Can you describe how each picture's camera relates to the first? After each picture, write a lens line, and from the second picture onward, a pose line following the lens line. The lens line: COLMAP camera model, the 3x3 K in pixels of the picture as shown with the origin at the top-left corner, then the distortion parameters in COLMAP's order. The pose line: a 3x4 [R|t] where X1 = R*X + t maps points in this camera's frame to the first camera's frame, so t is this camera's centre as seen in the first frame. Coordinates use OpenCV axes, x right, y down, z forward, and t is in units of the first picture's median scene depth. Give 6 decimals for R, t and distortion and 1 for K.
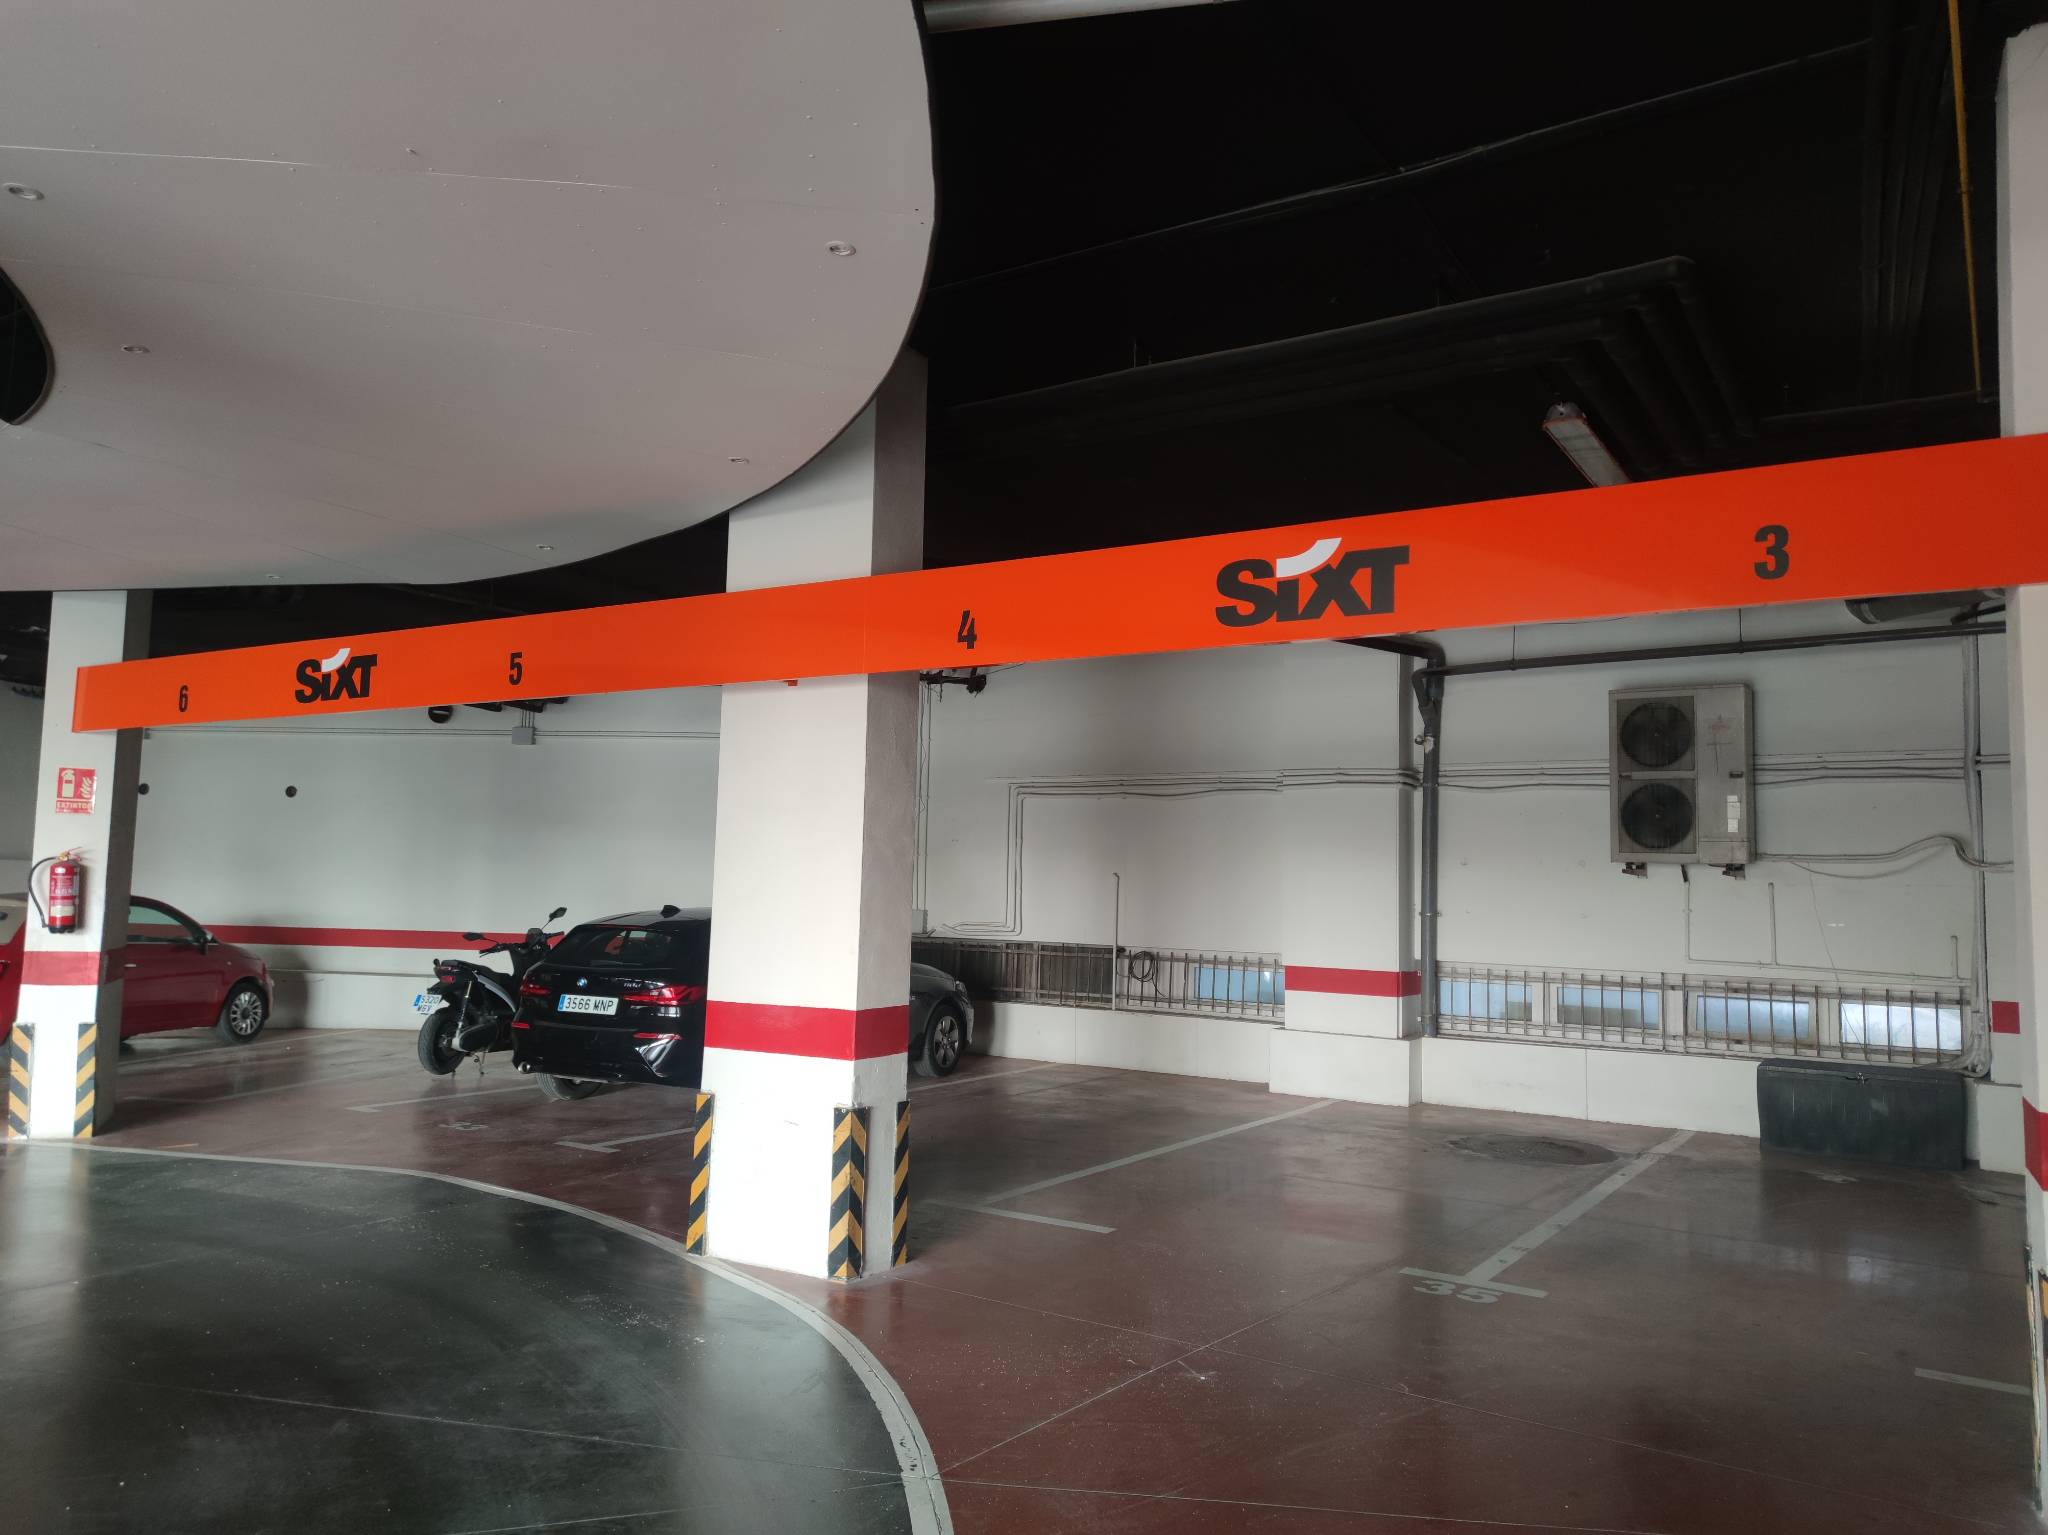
lens RADIAL K [[1435.4, 0, 1021.8], [0, 1435.4, 774.5], [0, 0, 1]] dist [0.073276, -0.053539]
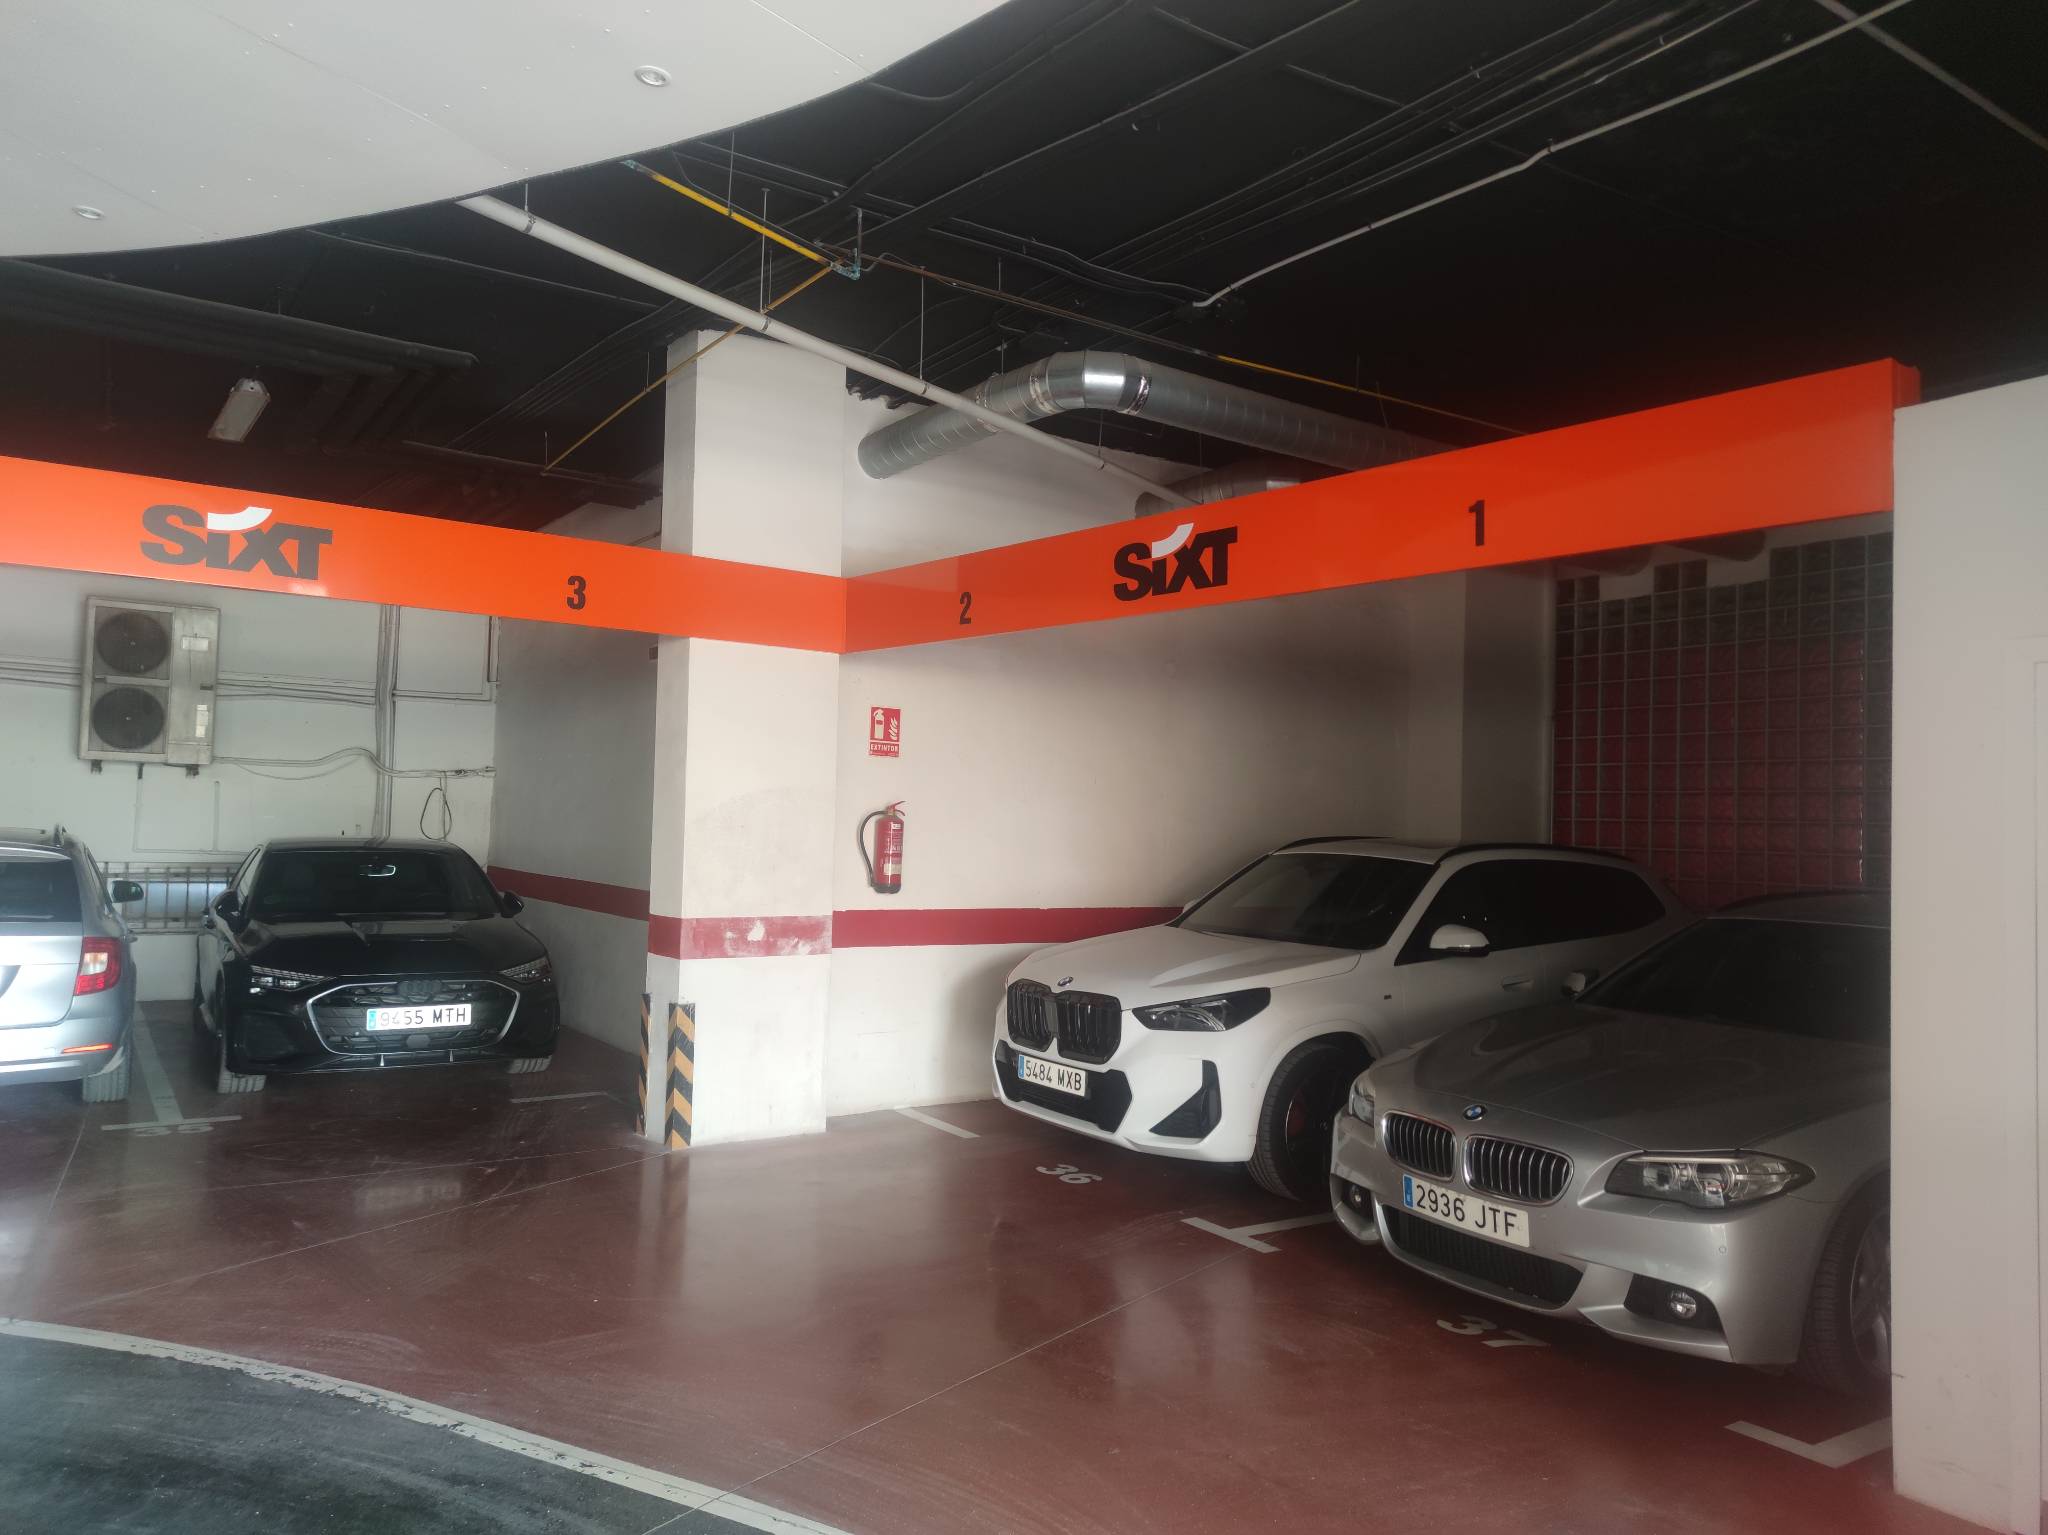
lens RADIAL K [[1435.4, 0, 1021.8], [0, 1435.4, 774.5], [0, 0, 1]] dist [0.073276, -0.053539]
pose [[0.390694, 0.023641, 0.920217, -0.365094], [-0.094329, 0.995436, 0.014476, -0.010036], [-0.915675, -0.092459, 0.391141, -0.048049]]
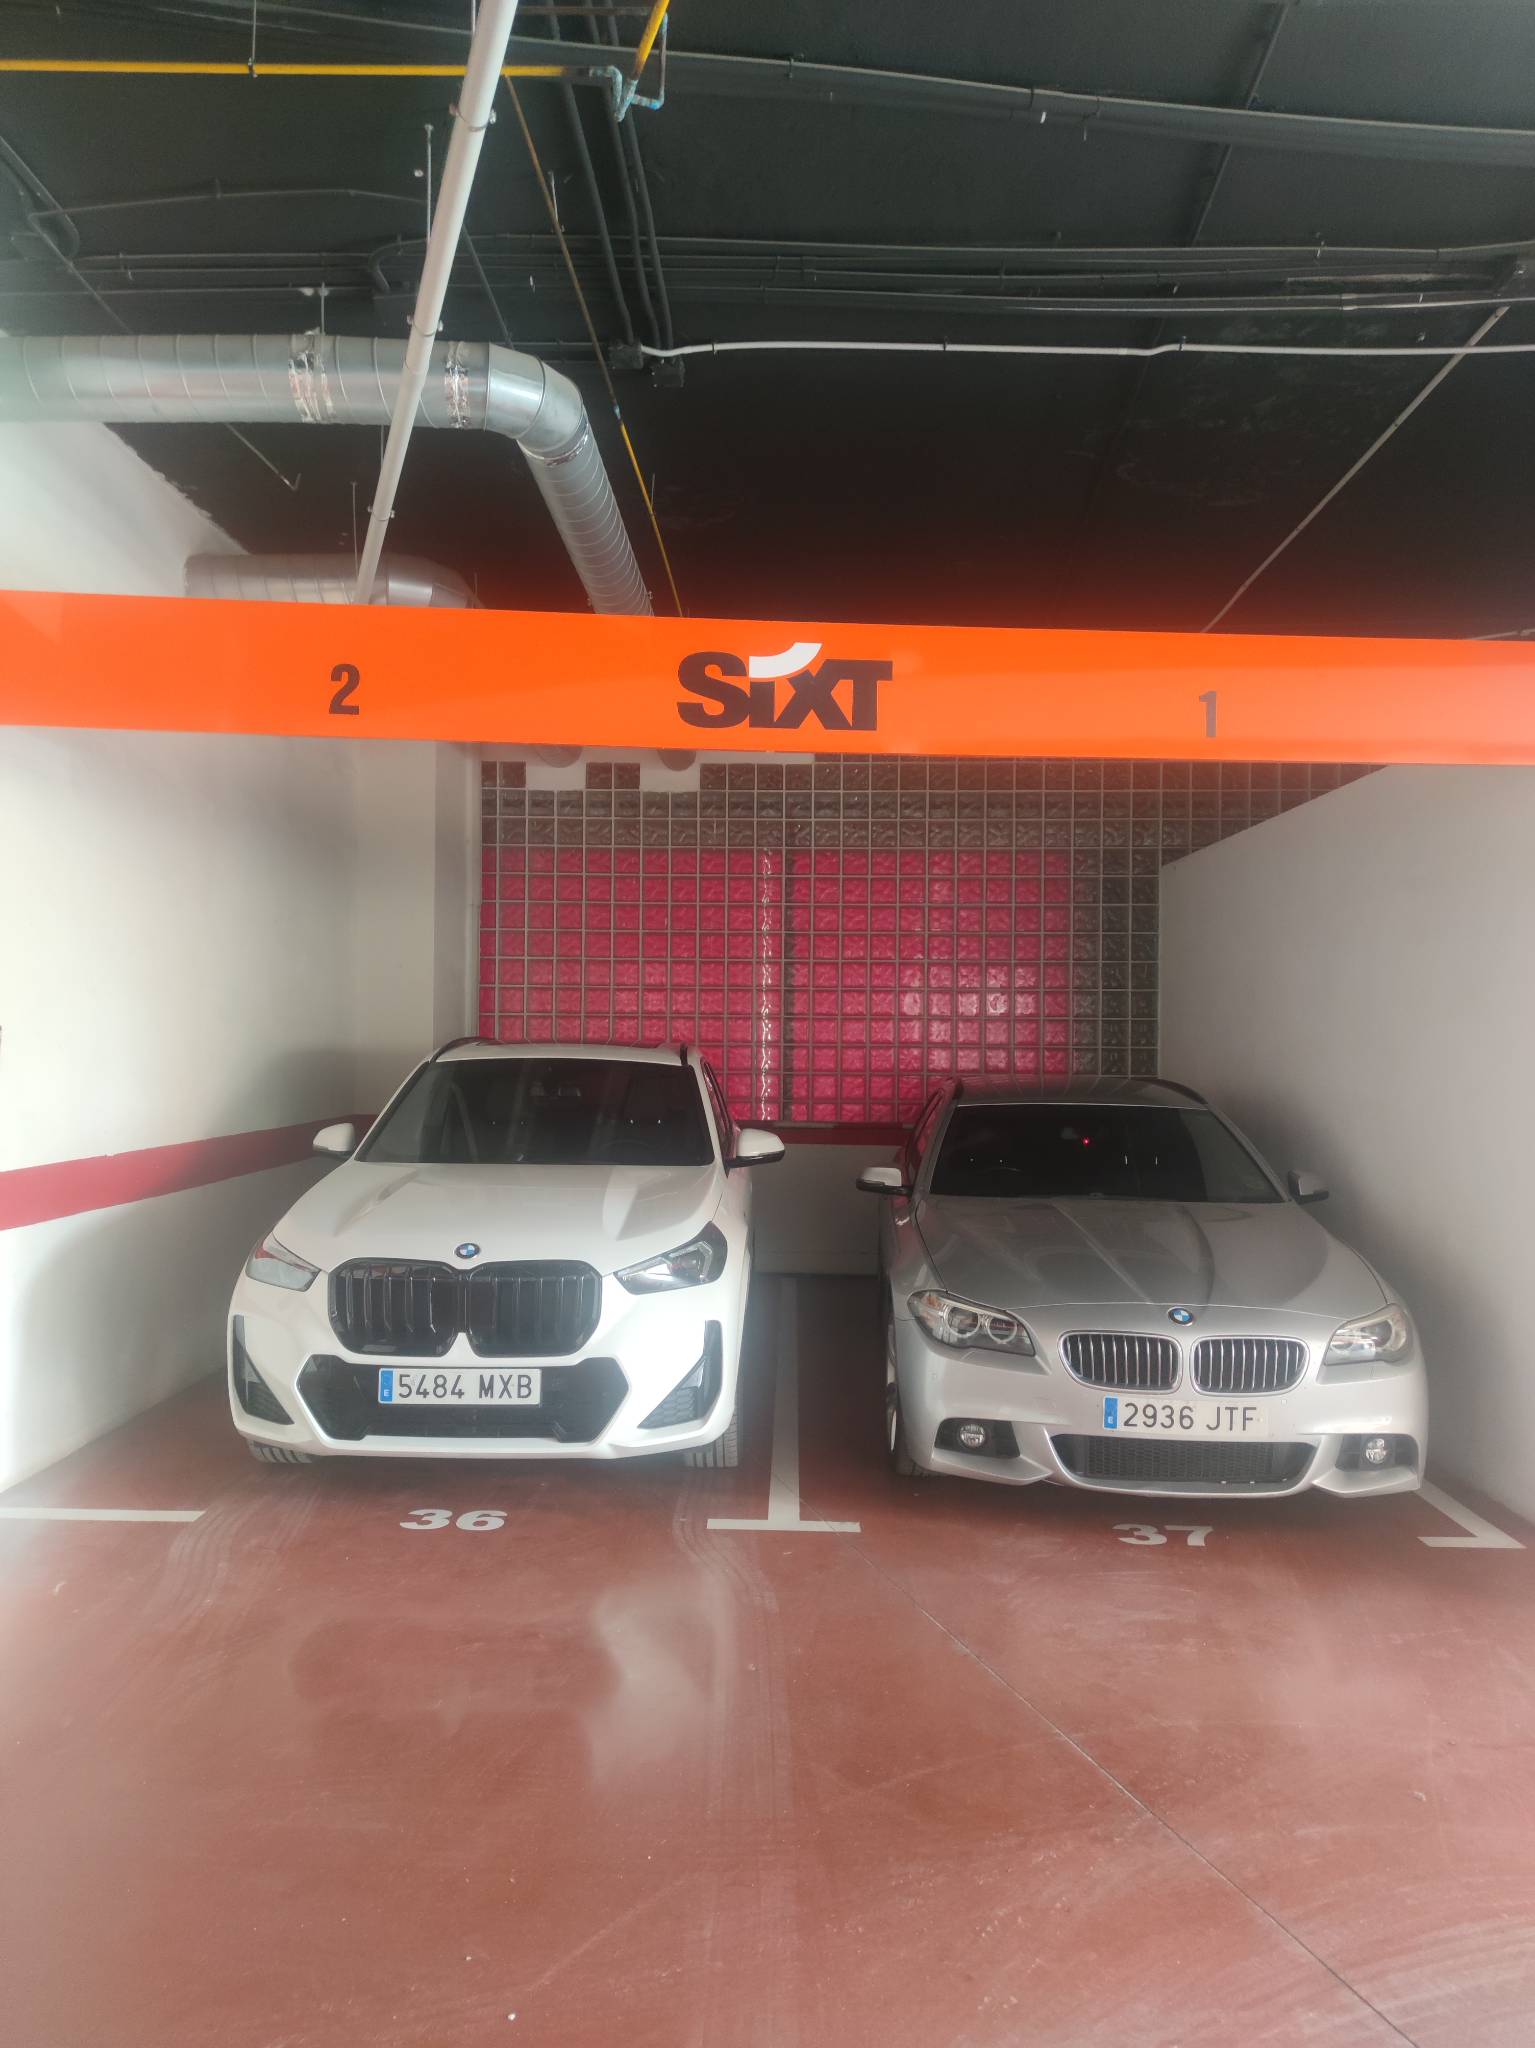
lens RADIAL K [[1435.4, 0, 767.5], [0, 1435.4, 1024.0], [0, 0, 1]] dist [0.073276, -0.053539]
pose [[-0.528341, -0.012646, 0.848938, -0.167621], [-0.089235, 0.995178, -0.040712, 0.035798], [-0.844330, -0.097265, -0.526922, 0.416285]]
